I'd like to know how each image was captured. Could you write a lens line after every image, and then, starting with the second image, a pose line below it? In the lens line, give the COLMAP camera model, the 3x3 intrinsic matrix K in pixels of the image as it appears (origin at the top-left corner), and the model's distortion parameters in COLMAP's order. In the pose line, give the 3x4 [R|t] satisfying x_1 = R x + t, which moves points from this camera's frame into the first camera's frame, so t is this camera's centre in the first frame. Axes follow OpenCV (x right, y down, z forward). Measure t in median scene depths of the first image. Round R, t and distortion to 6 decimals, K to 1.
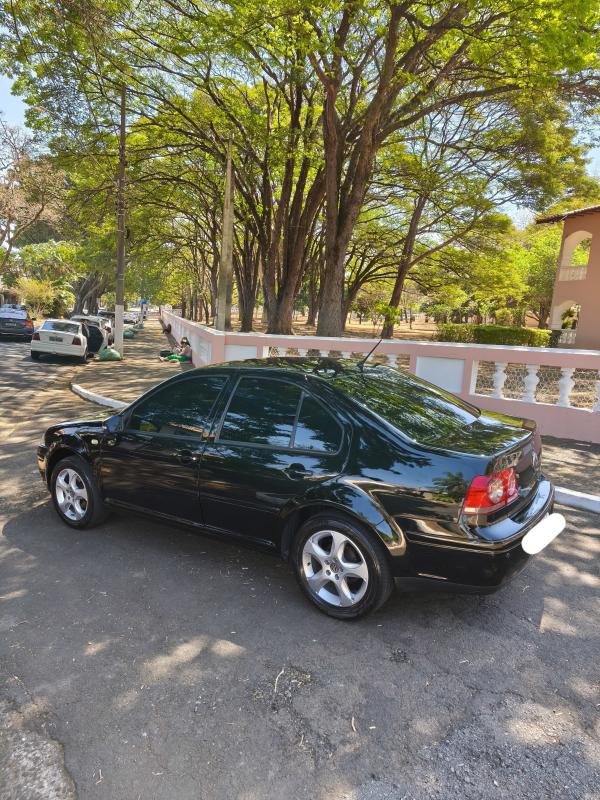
lens RADIAL K [[512.9, 0, 307.1], [0, 512.9, 404.5], [0, 0, 1]] dist [0.033338, 0.000137]
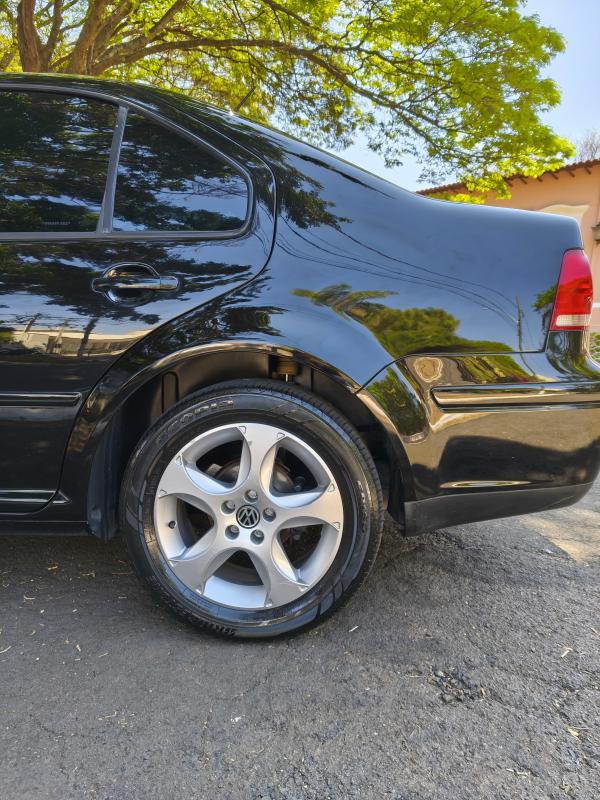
lens RADIAL K [[514.5, 0, 300.0], [0, 514.5, 400.0], [0, 0, 1]] dist [0.036650, -0.000879]
pose [[0.864524, -0.043249, 0.500728, -0.110772], [0.055178, 0.998436, -0.009030, 0.229937], [-0.499554, 0.035435, 0.865558, 0.620032]]
